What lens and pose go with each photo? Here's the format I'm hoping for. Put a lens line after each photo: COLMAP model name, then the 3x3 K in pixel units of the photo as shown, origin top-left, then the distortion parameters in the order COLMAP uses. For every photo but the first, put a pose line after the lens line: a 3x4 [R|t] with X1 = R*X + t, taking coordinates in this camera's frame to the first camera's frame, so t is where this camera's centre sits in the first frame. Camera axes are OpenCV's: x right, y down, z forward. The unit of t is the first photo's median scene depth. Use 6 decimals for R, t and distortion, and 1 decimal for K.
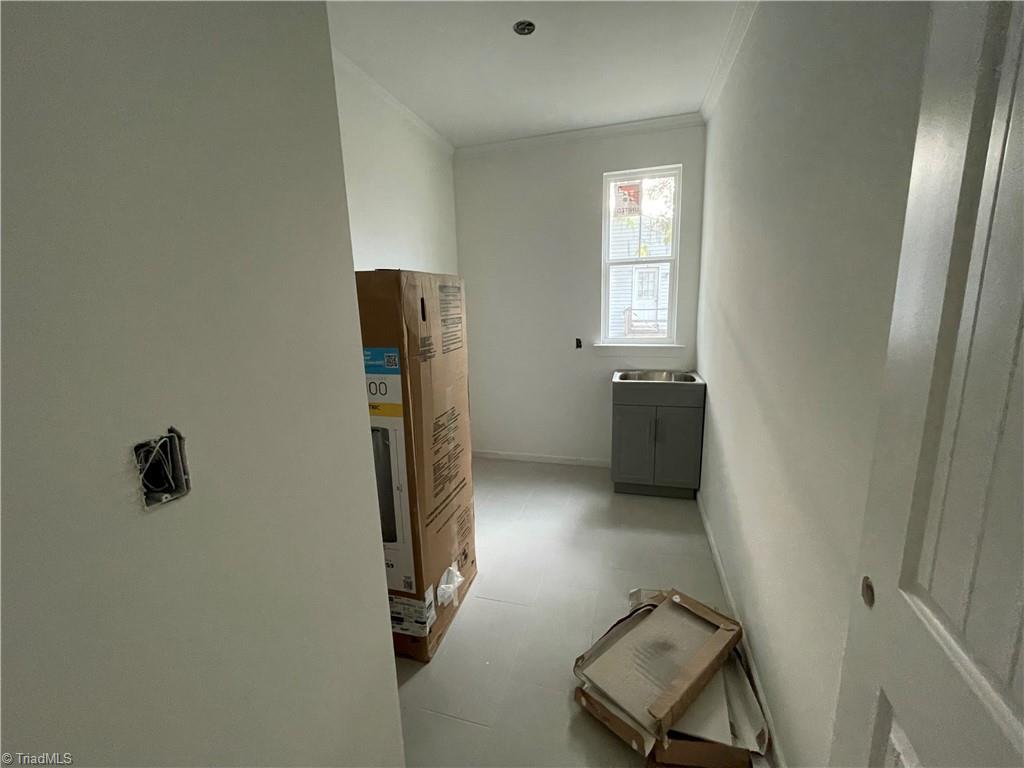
lens RADIAL K [[420.7, 0, 512.0], [0, 420.7, 384.0], [0, 0, 1]] dist [-0.001556, 0.000319]
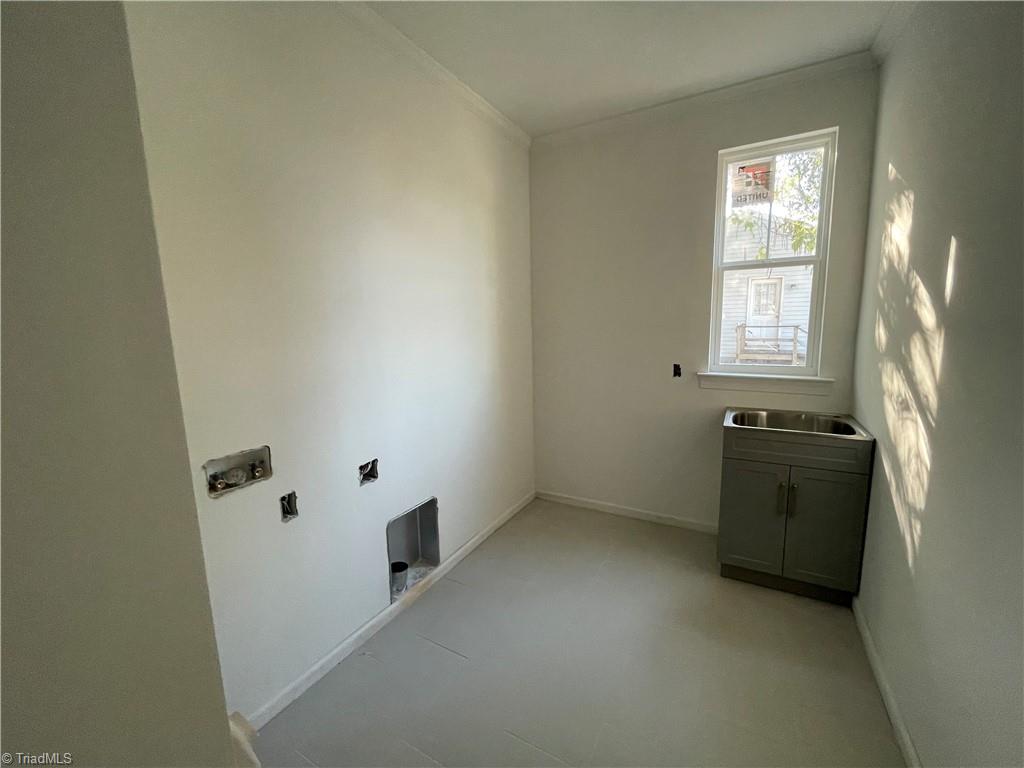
lens RADIAL K [[420.7, 0, 512.0], [0, 420.7, 384.0], [0, 0, 1]] dist [-0.001556, 0.000319]
pose [[0.974364, 0.040203, -0.221356, 0.034946], [-0.047912, 0.998414, -0.029567, -0.034277], [0.219816, 0.039414, 0.974745, 0.179683]]
